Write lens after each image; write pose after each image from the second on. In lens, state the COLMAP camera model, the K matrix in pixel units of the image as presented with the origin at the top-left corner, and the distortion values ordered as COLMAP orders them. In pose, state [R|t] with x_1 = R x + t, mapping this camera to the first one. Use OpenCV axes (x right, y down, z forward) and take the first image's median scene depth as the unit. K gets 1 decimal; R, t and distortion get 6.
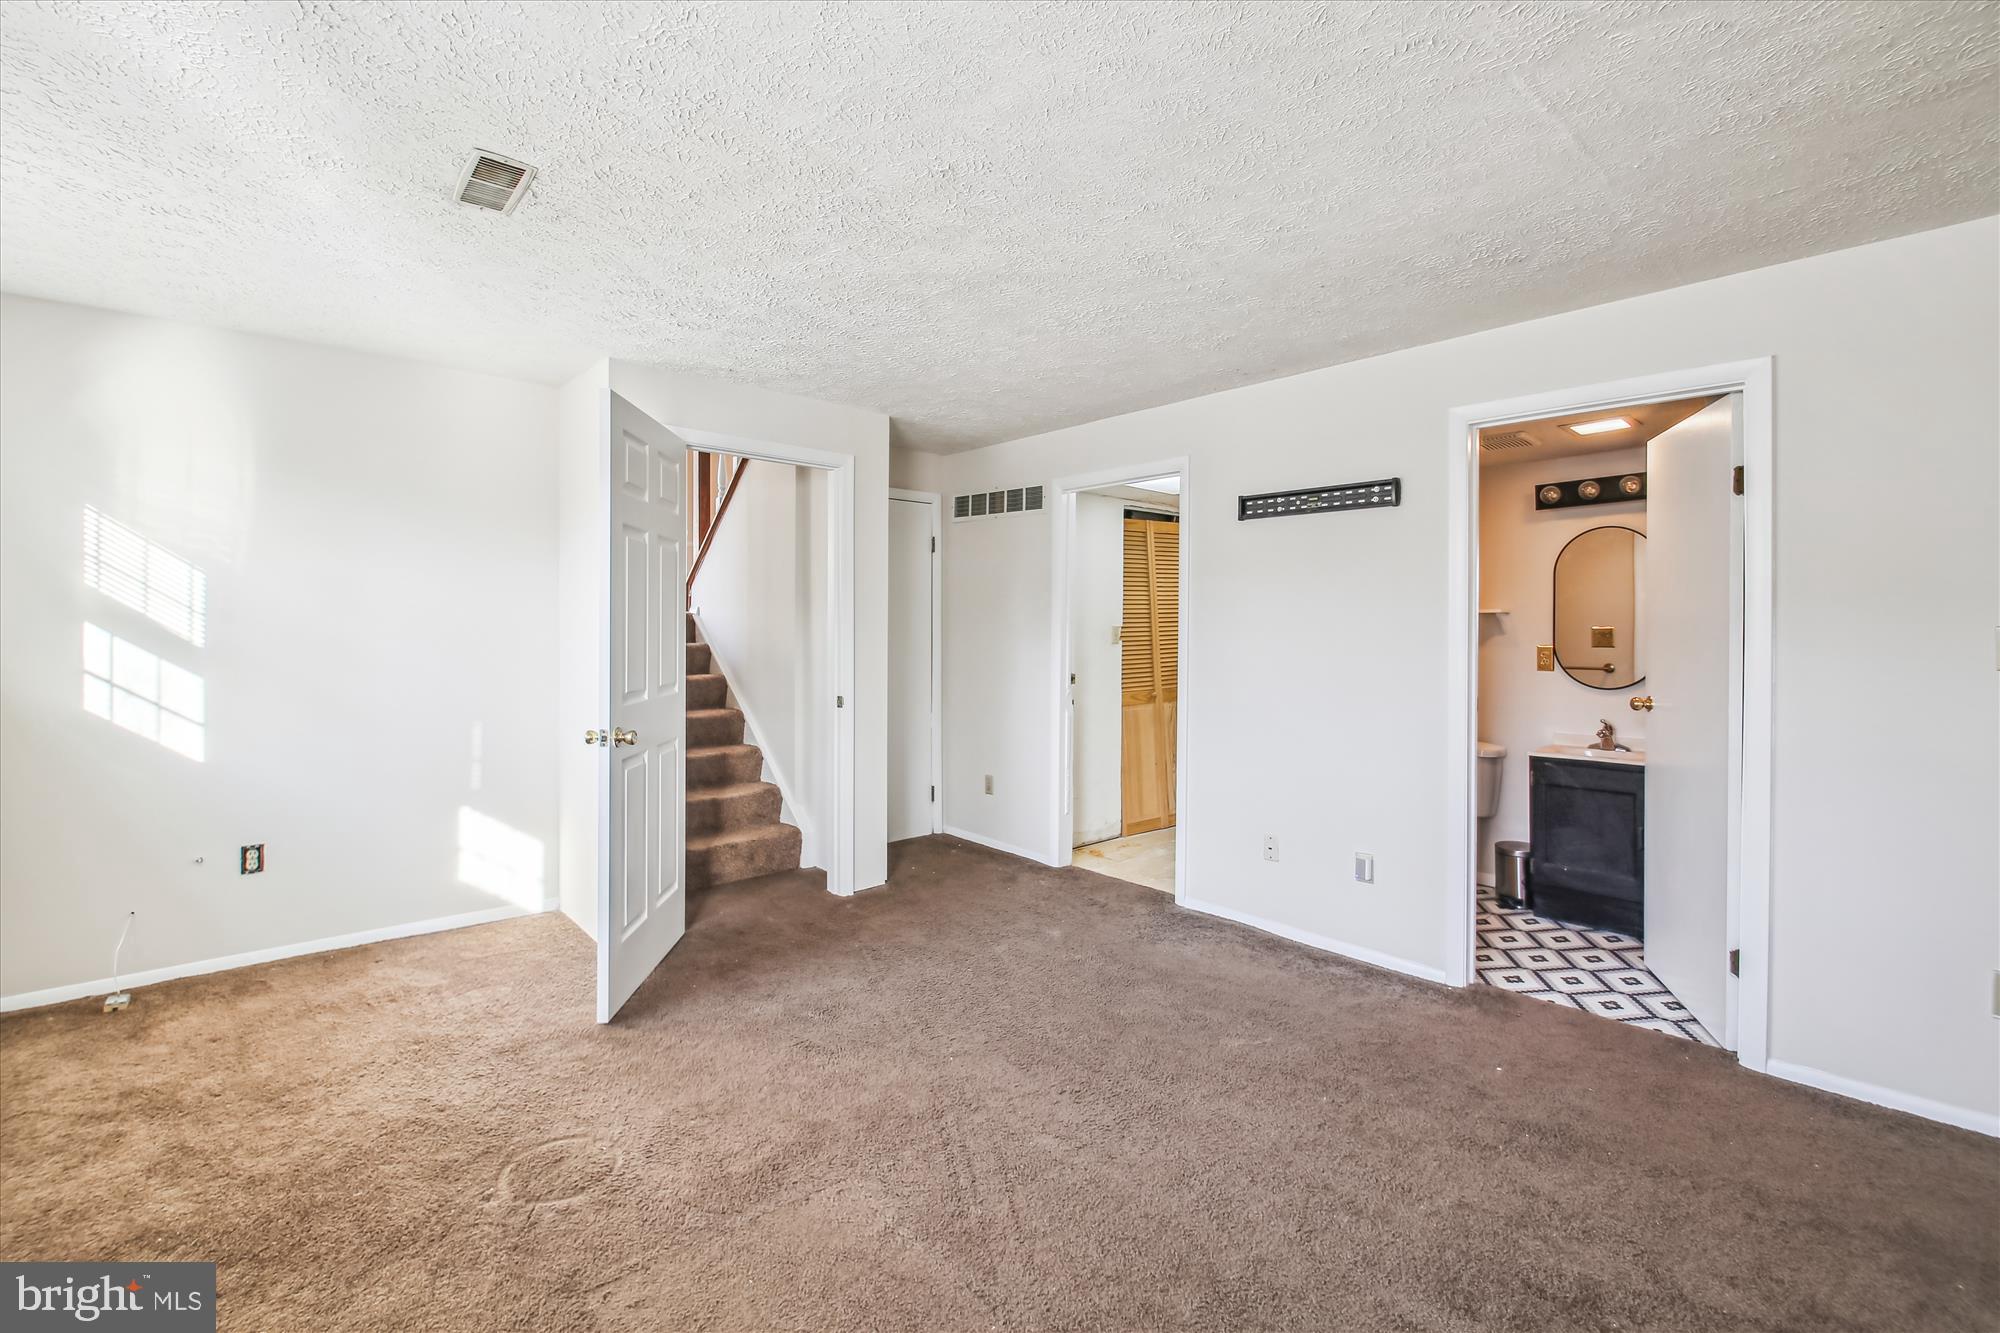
lens RADIAL K [[860.3, 0, 990.2], [0, 860.3, 621.1], [0, 0, 1]] dist [0.000575, -0.006654]
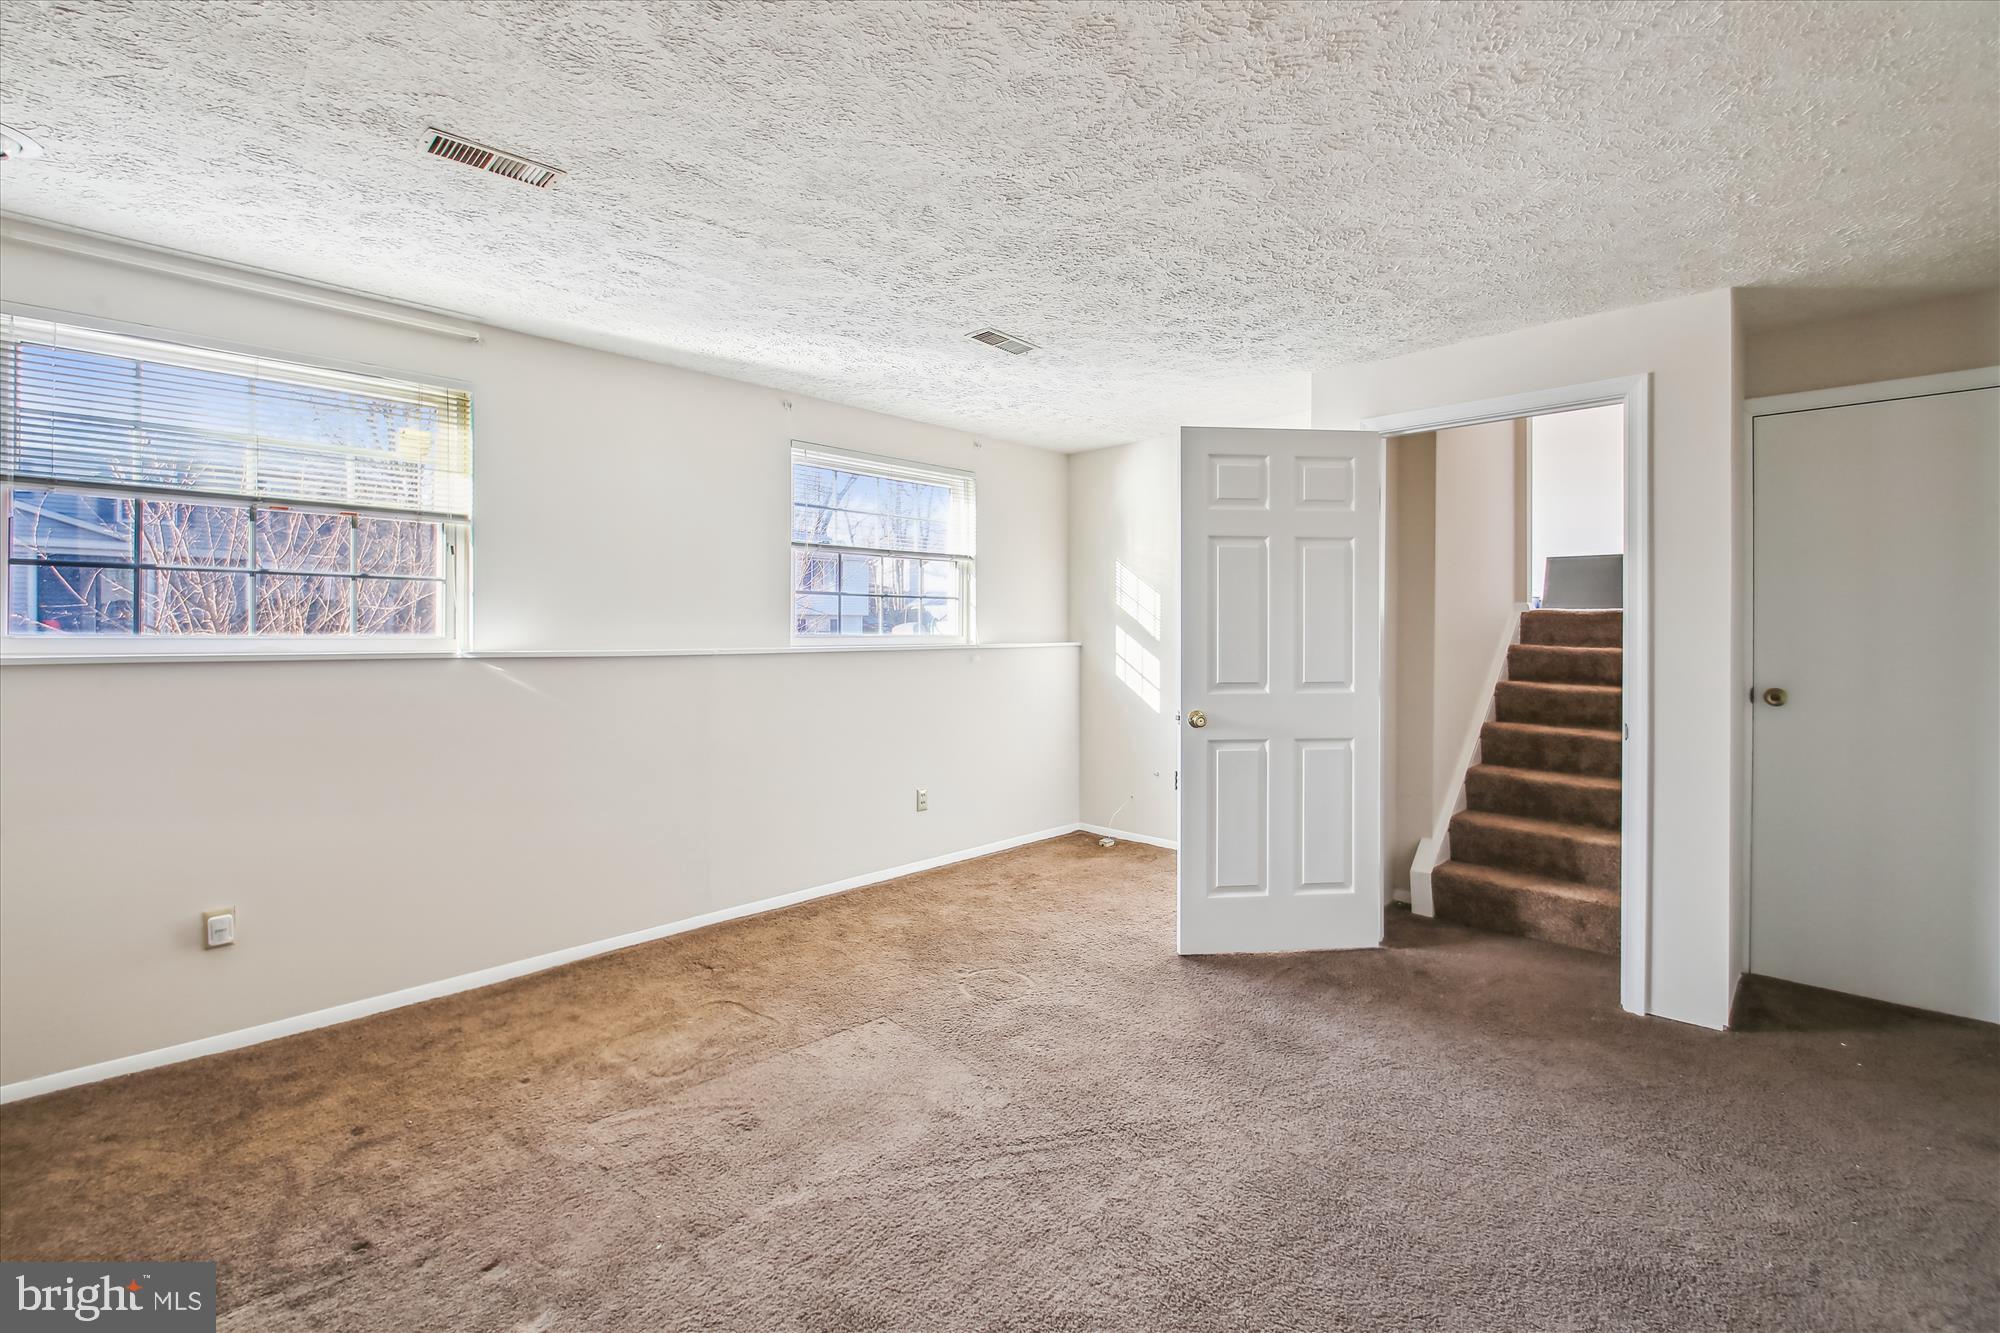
lens RADIAL K [[860.3, 0, 990.2], [0, 860.3, 621.1], [0, 0, 1]] dist [0.000575, -0.006654]
pose [[0.061764, -0.014690, -0.997983, 0.678578], [0.002250, 0.999891, -0.014579, 0.016837], [0.998088, -0.001345, 0.061790, 0.603946]]
